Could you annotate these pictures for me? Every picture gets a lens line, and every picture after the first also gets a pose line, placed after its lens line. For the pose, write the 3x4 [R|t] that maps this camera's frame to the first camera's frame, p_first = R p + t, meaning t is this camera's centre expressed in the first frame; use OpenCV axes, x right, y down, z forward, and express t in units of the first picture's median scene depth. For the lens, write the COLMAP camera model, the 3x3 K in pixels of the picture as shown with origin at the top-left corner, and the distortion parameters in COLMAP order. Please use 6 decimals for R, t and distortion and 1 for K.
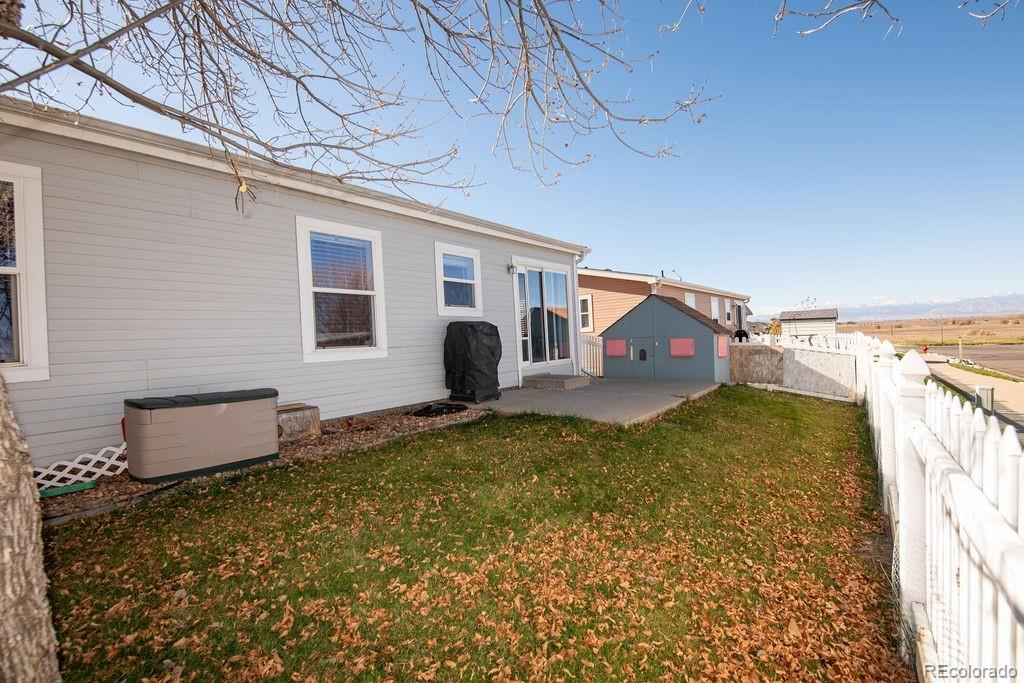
lens RADIAL K [[437.7, 0, 527.9], [0, 437.7, 344.2], [0, 0, 1]] dist [-0.002026, -0.000659]
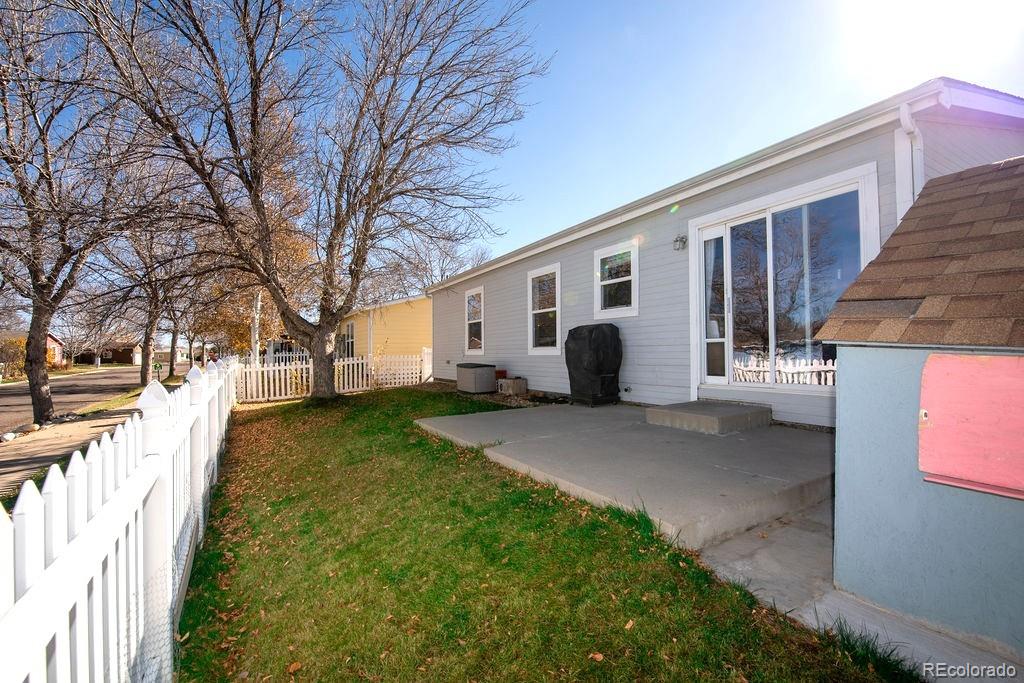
lens RADIAL K [[437.7, 0, 527.9], [0, 437.7, 344.2], [0, 0, 1]] dist [-0.002026, -0.000659]
pose [[-0.323505, 0.063076, -0.944122, 0.773033], [0.060830, 0.997098, 0.045772, -0.054990], [0.944269, -0.042623, -0.326403, 1.038060]]
